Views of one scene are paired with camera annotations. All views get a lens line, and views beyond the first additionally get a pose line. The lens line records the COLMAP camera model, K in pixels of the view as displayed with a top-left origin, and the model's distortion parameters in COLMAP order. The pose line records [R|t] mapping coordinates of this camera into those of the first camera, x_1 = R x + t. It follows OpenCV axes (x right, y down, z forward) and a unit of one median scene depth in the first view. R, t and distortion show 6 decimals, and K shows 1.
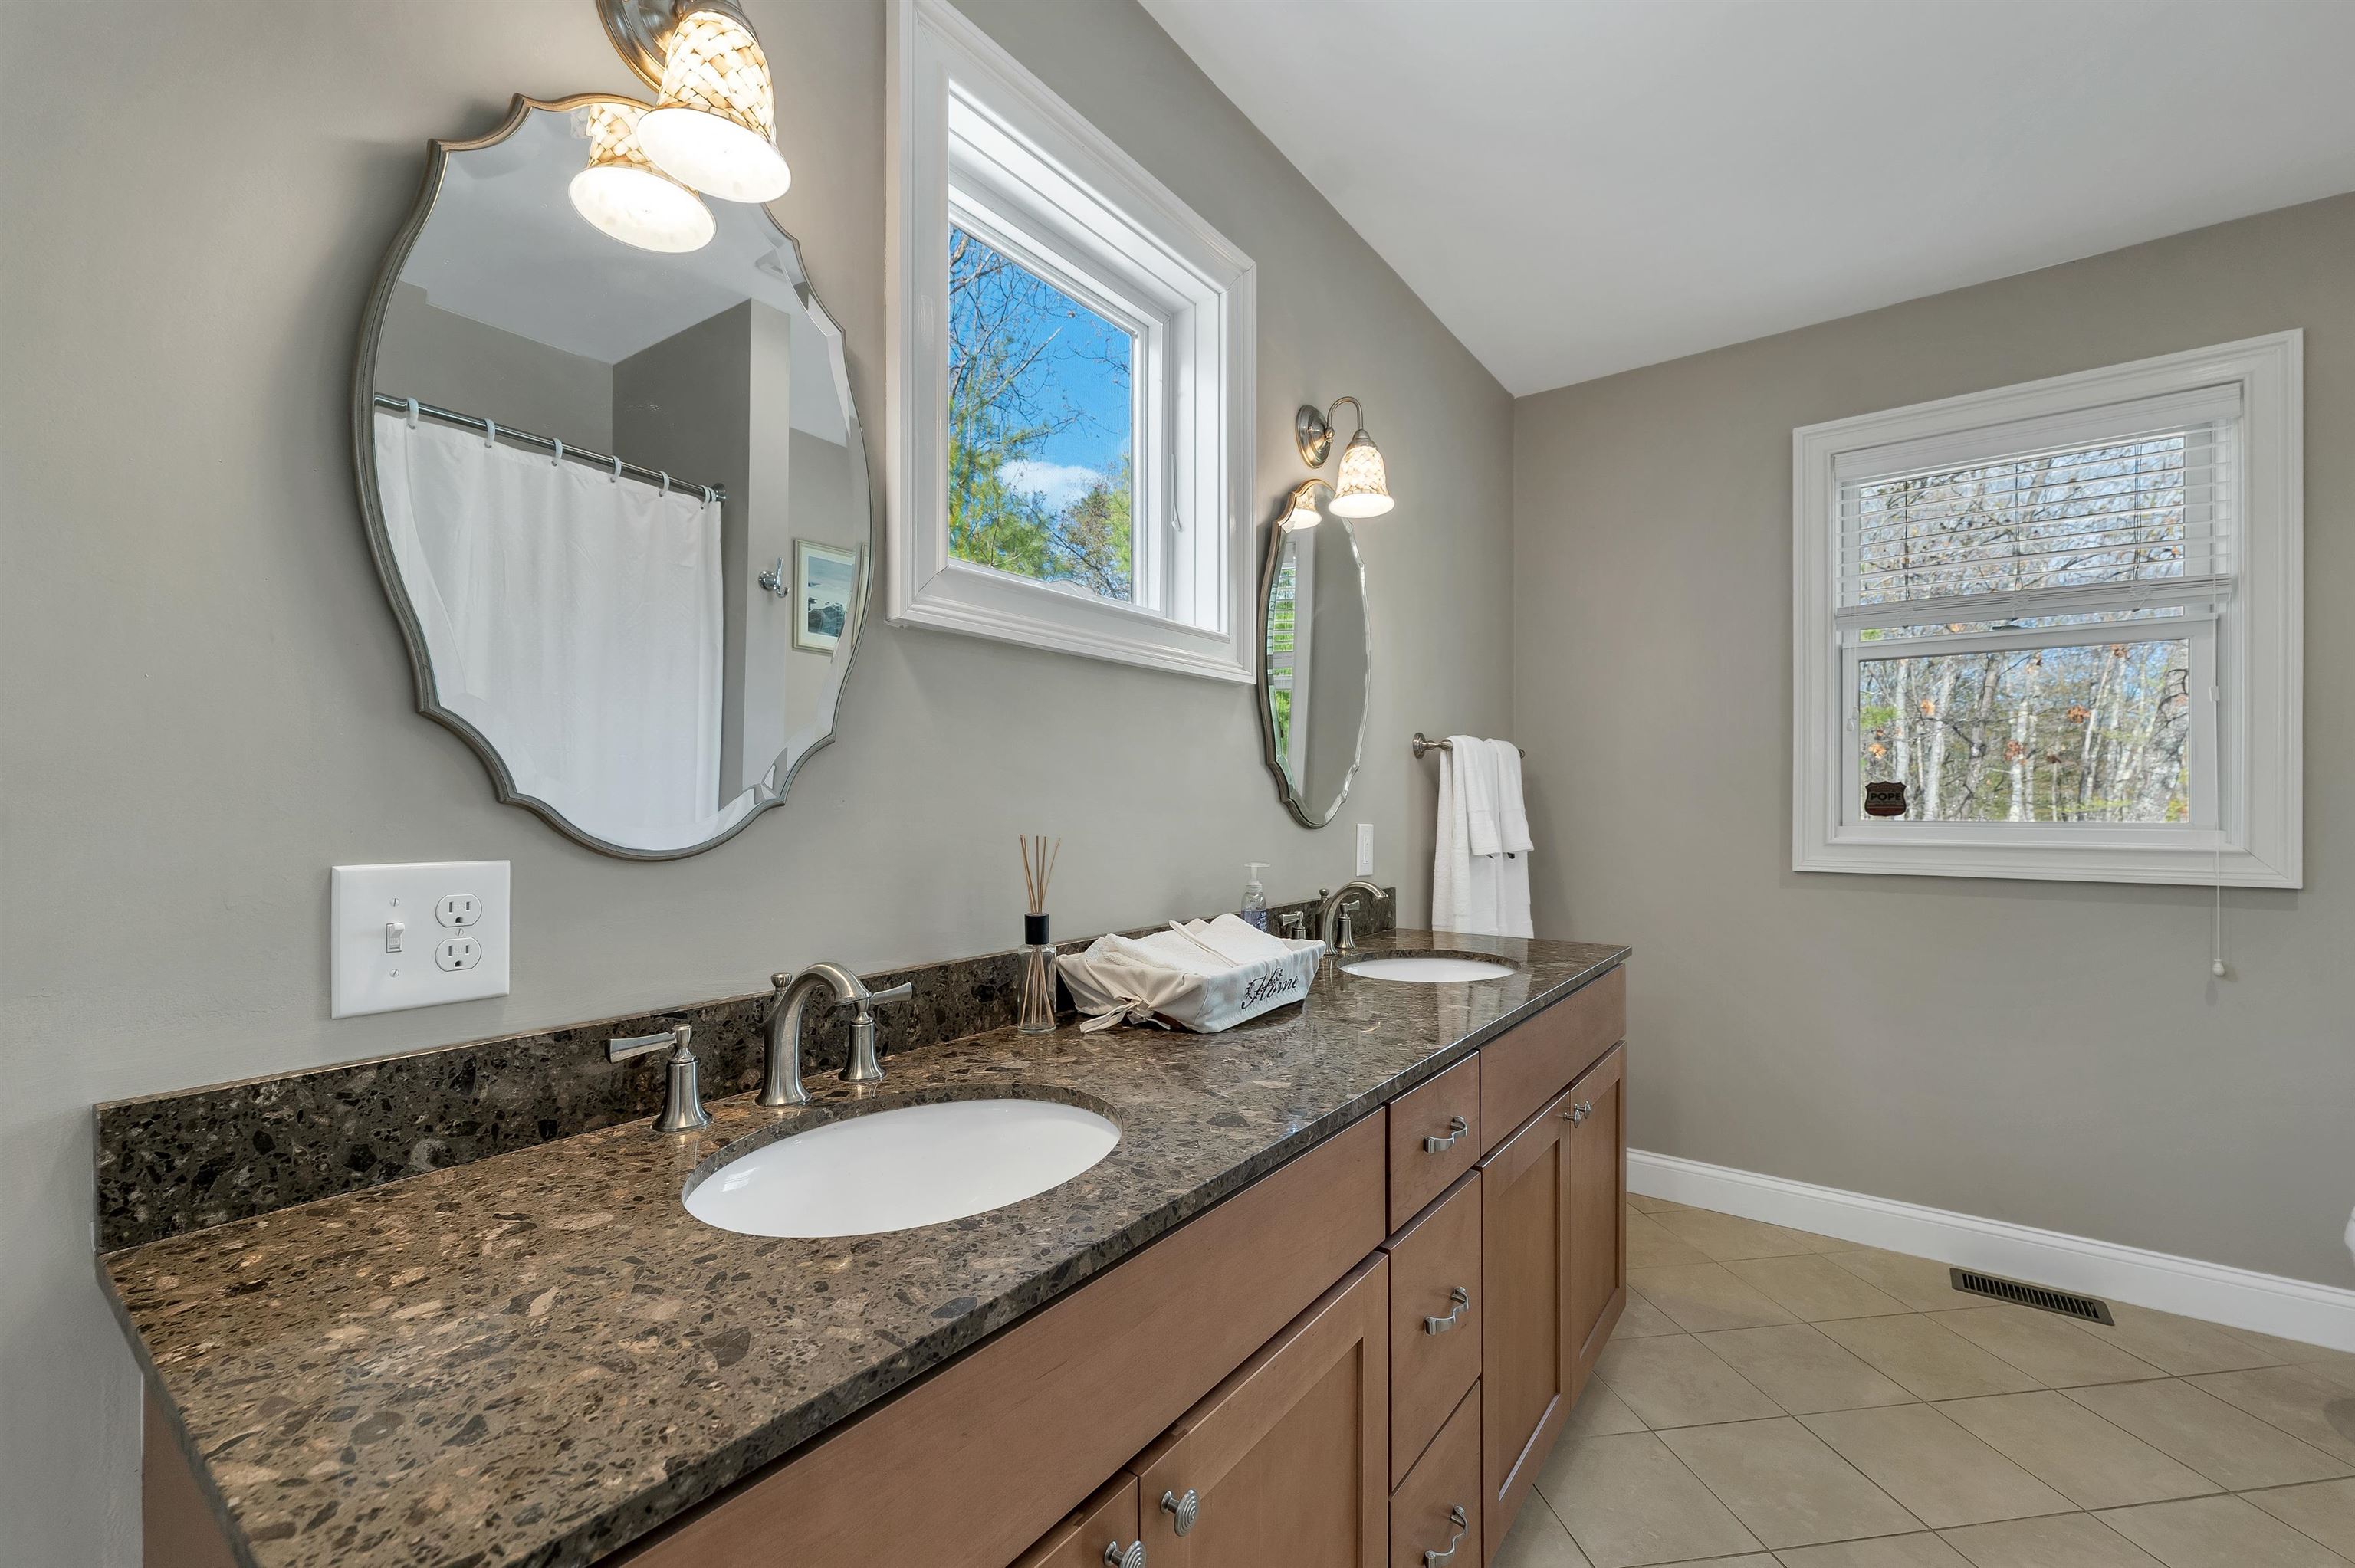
lens RADIAL K [[971.5, 0, 1170.7], [0, 971.5, 813.4], [0, 0, 1]] dist [0.000515, 0.000294]
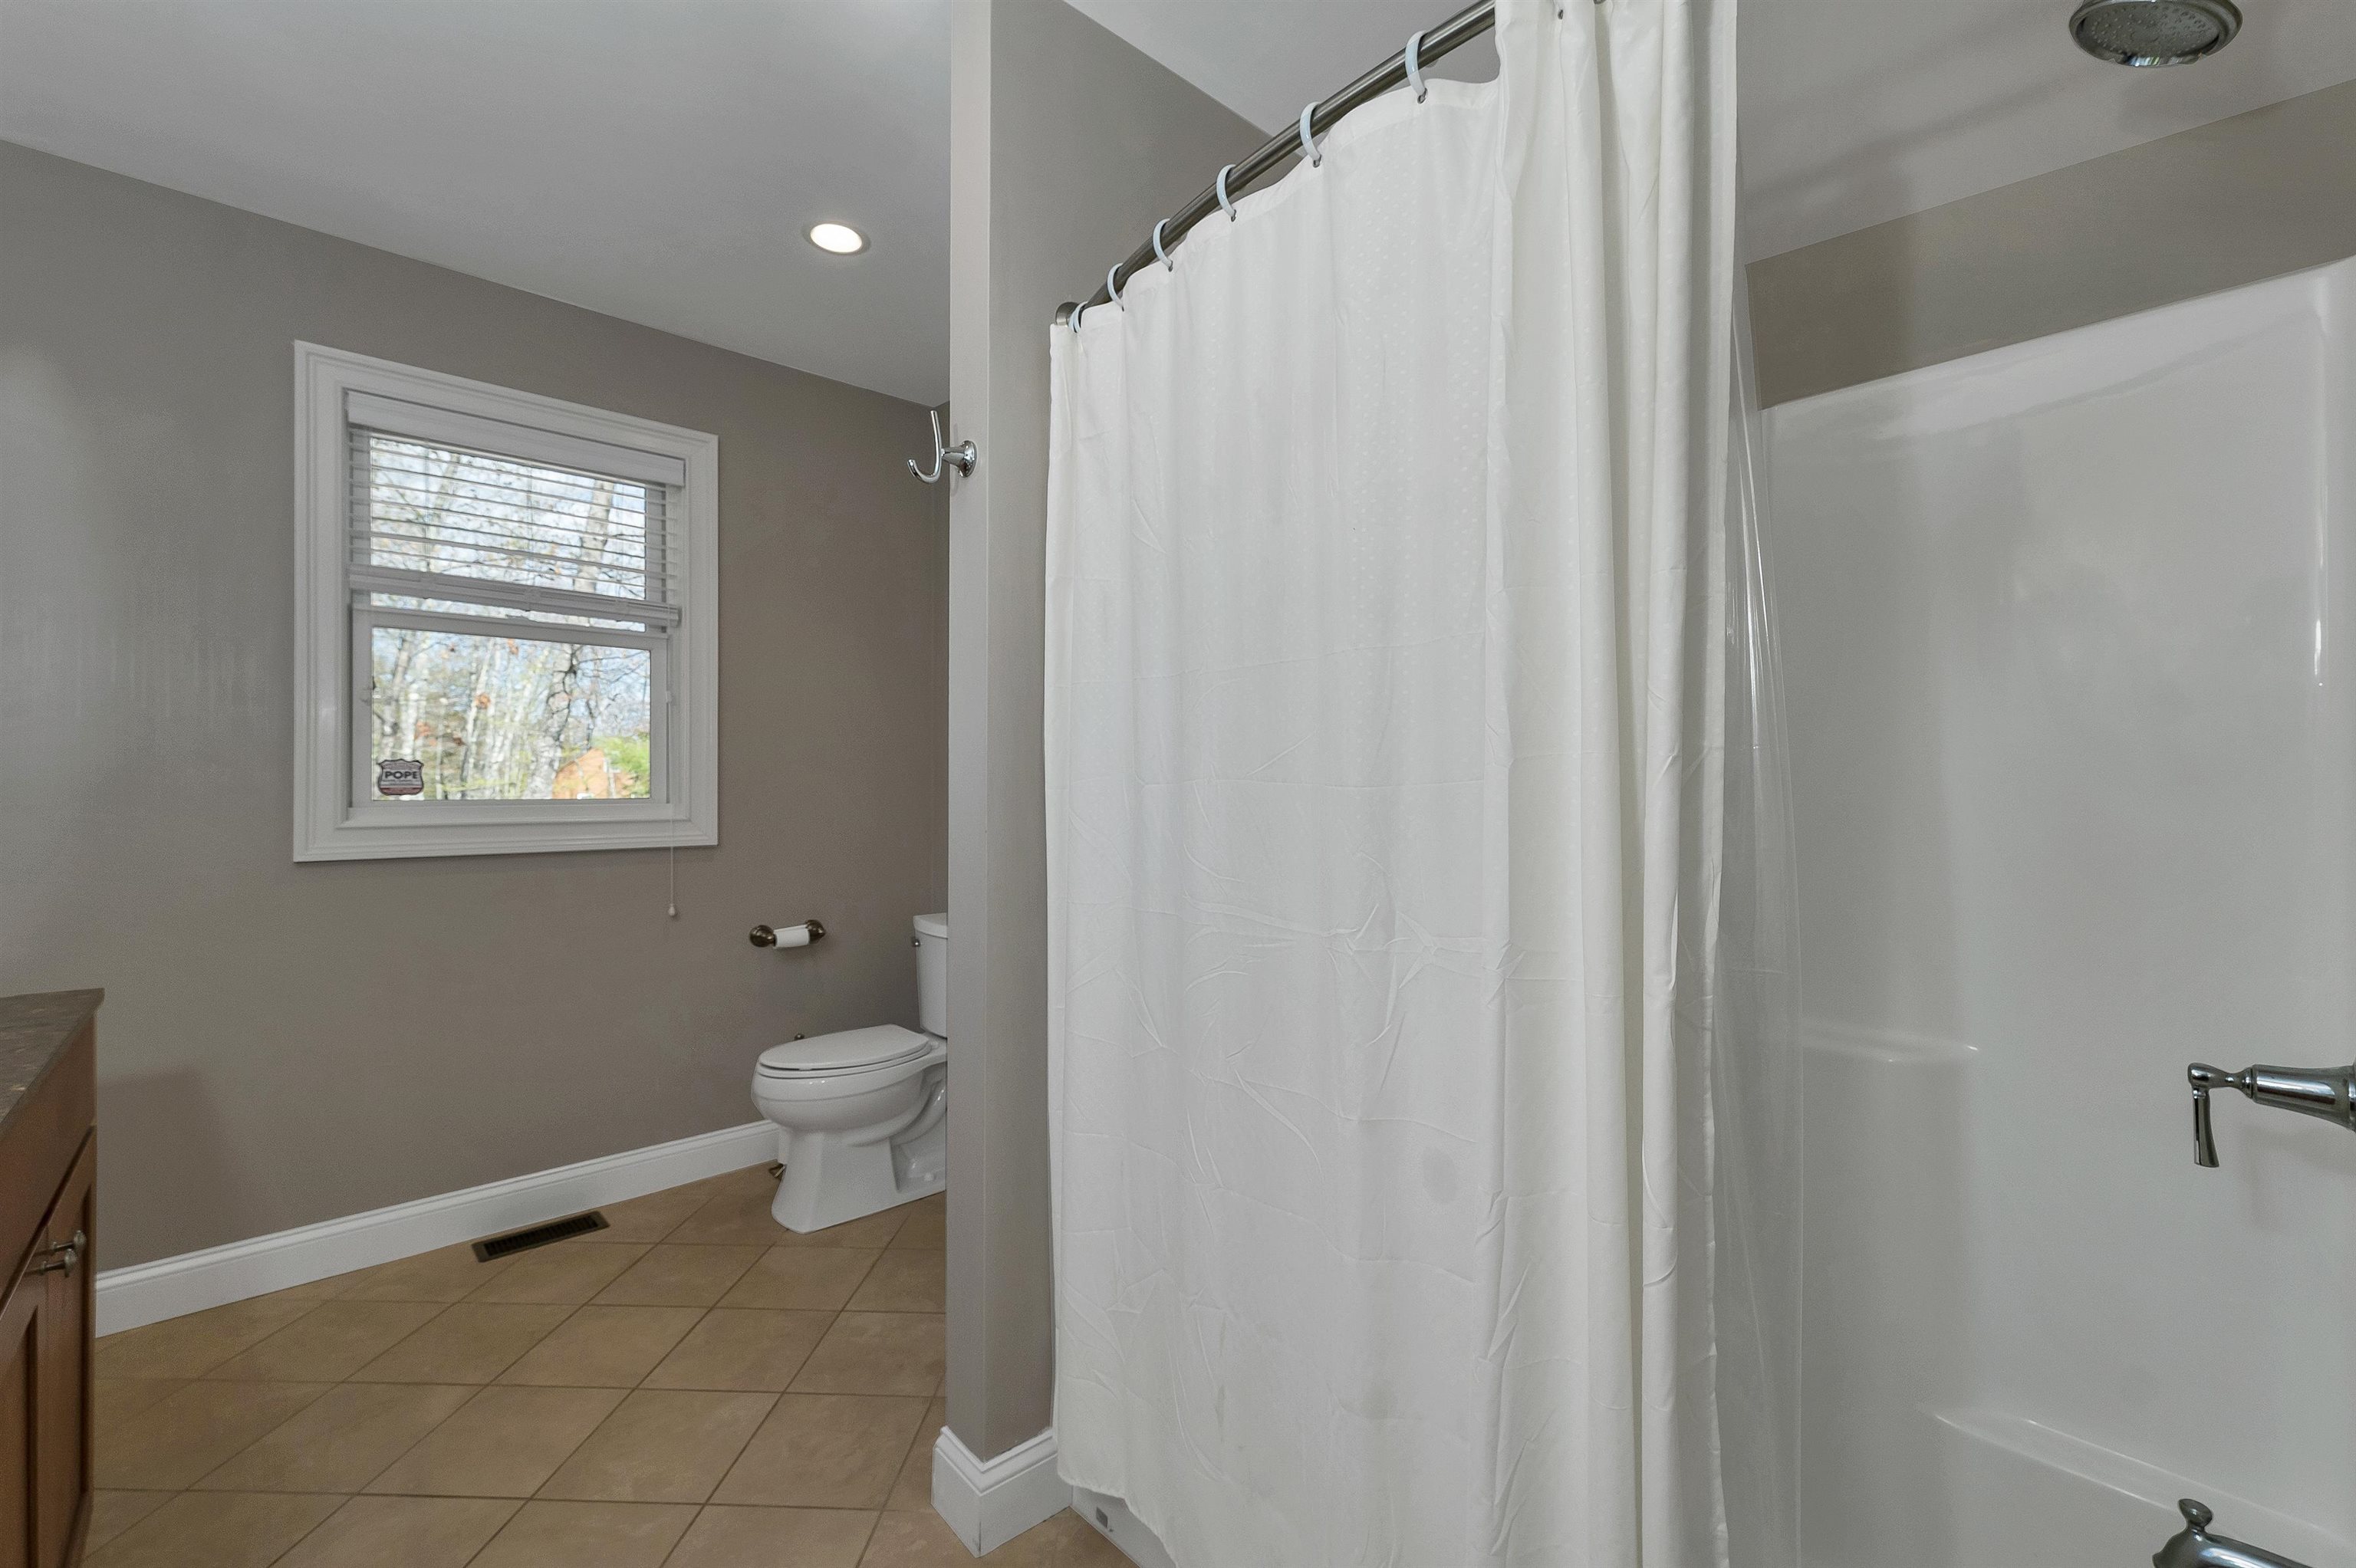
lens RADIAL K [[982.7, 0, 1178.0], [0, 982.7, 784.0], [0, 0, 1]] dist [-0.000931, -0.000115]
pose [[0.175655, -0.001146, 0.984451, -0.068722], [0.008693, 0.999962, -0.000387, -0.001608], [-0.984413, 0.008625, 0.175659, 0.096916]]
